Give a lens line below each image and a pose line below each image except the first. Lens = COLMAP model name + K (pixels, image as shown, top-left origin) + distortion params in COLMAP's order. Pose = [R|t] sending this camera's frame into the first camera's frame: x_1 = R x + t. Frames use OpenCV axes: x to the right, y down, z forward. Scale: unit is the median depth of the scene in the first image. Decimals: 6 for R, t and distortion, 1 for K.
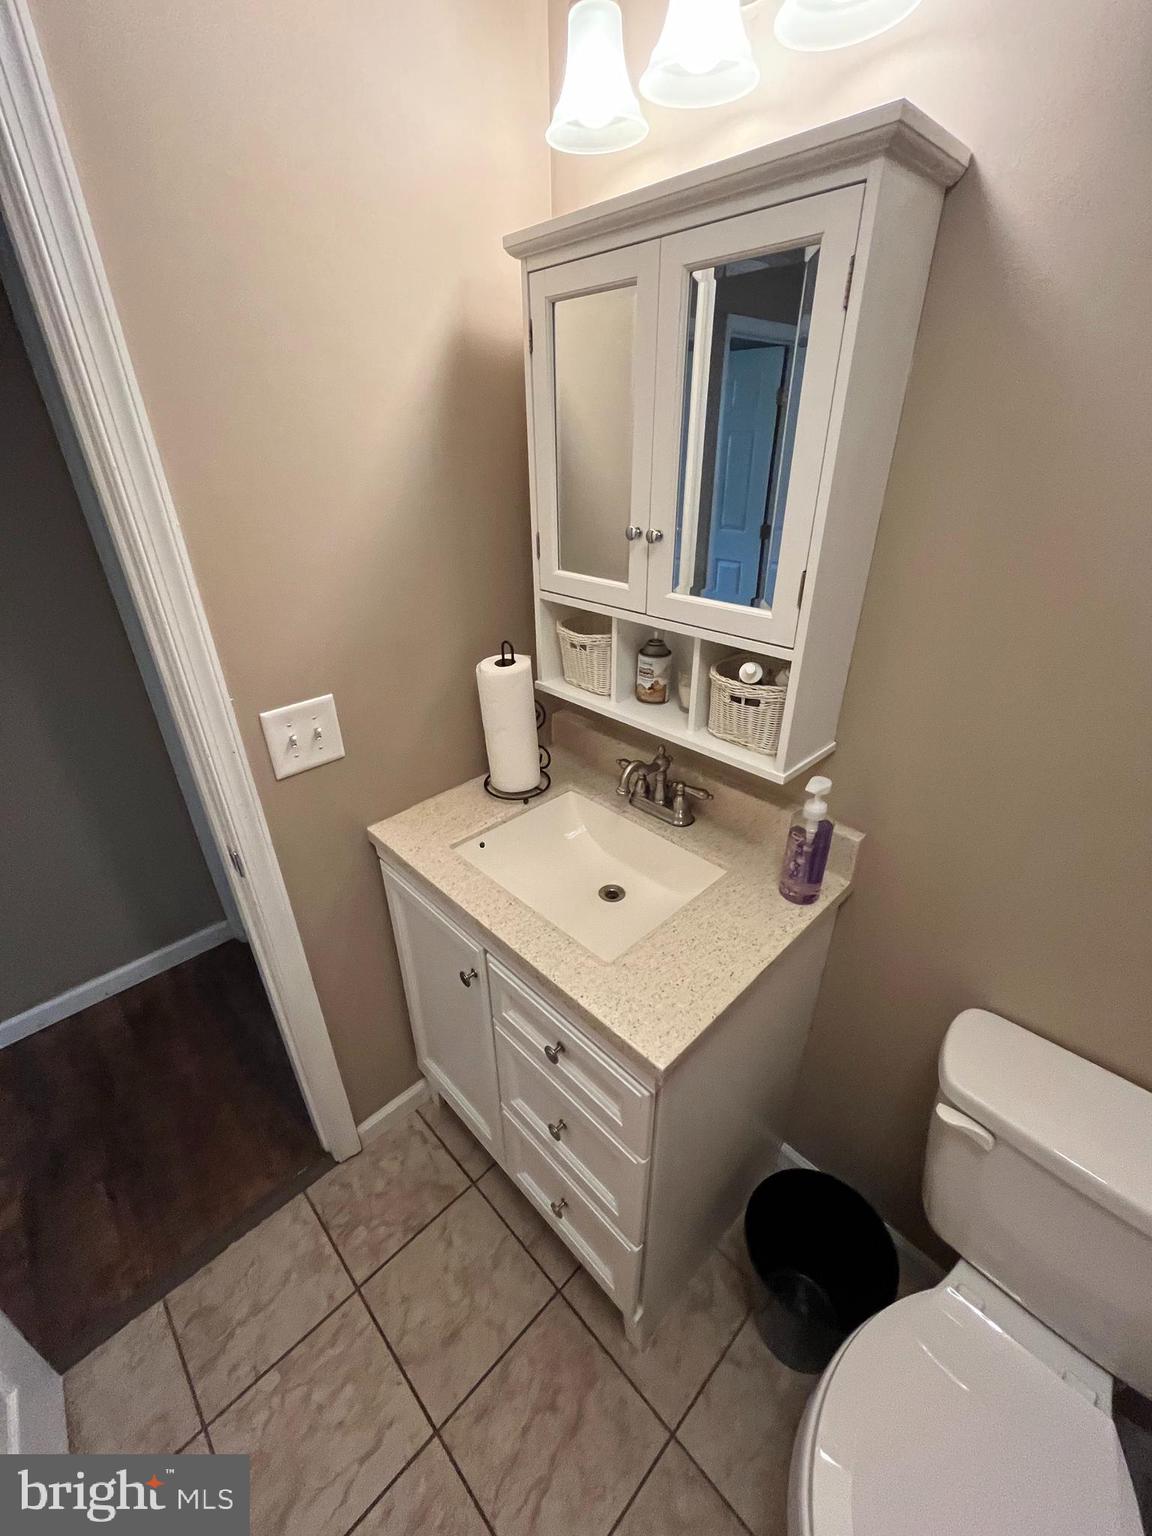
lens RADIAL K [[625.5, 0, 576.0], [0, 625.5, 765.8], [0, 0, 1]] dist [0.001010, 0.000081]
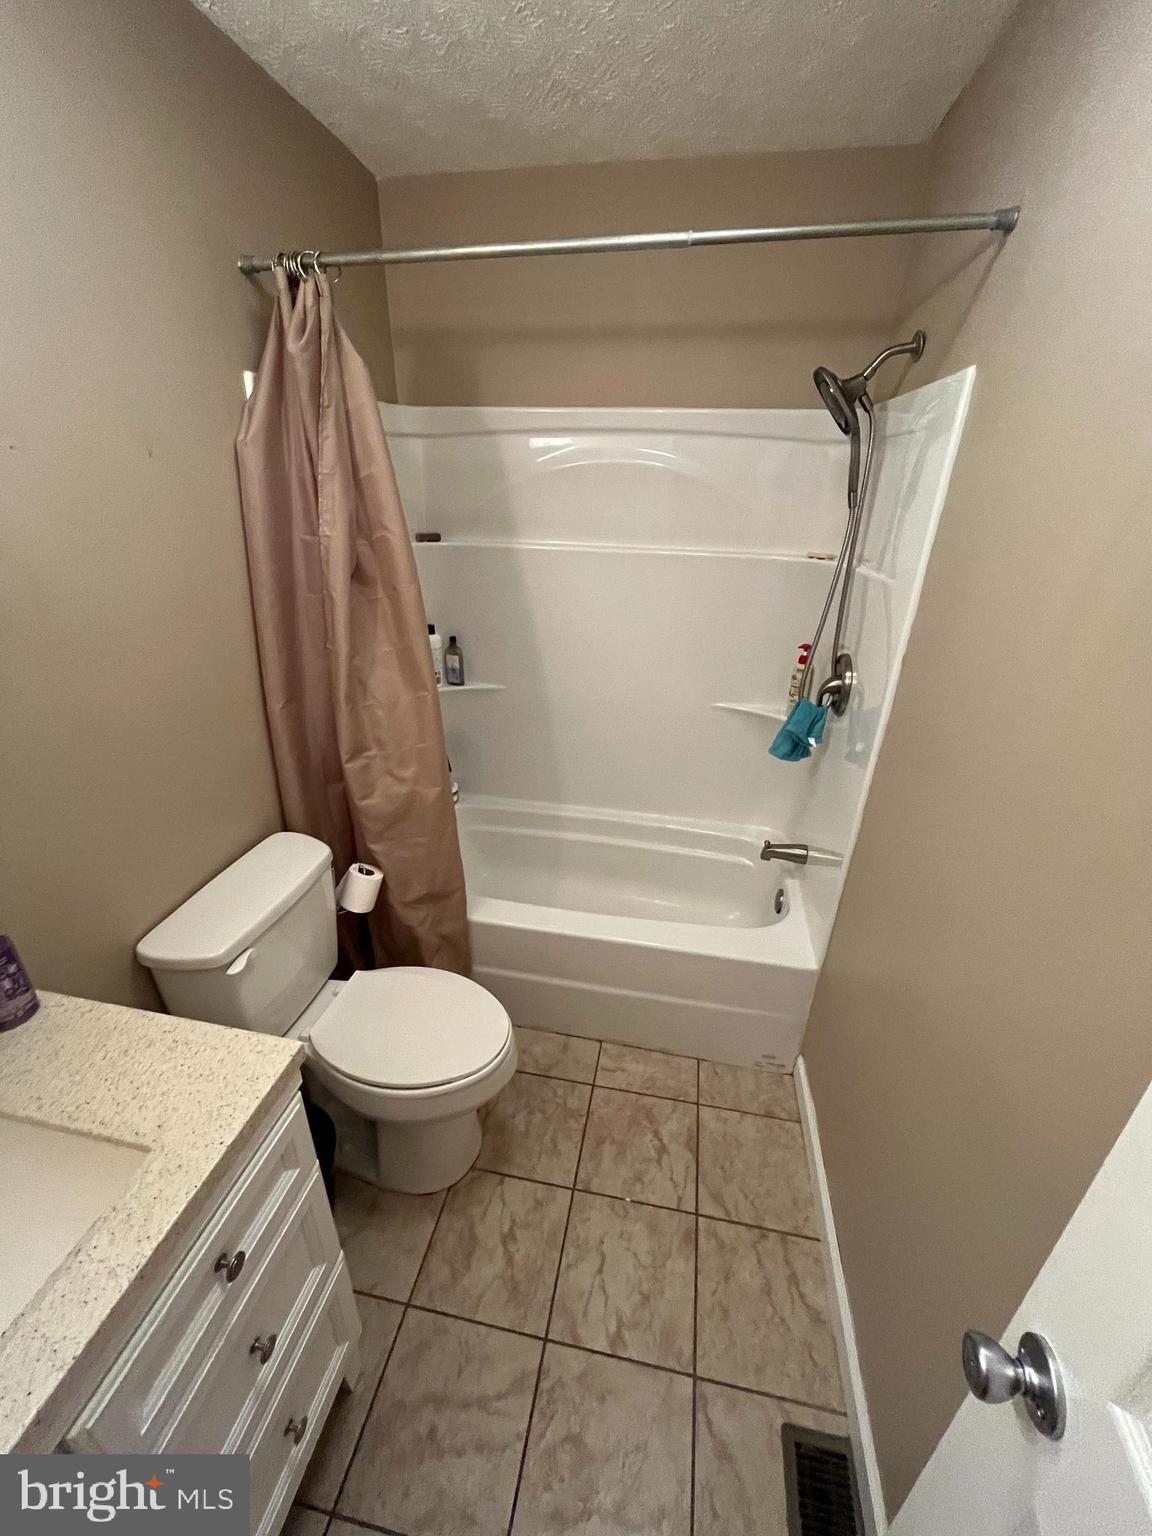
lens RADIAL K [[625.5, 0, 573.5], [0, 625.5, 769.3], [0, 0, 1]] dist [0.001010, 0.000081]
pose [[-0.571297, -0.346368, 0.744076, -0.591680], [0.377629, 0.693996, 0.612998, -0.258613], [-0.728708, 0.631189, -0.265679, 0.473628]]
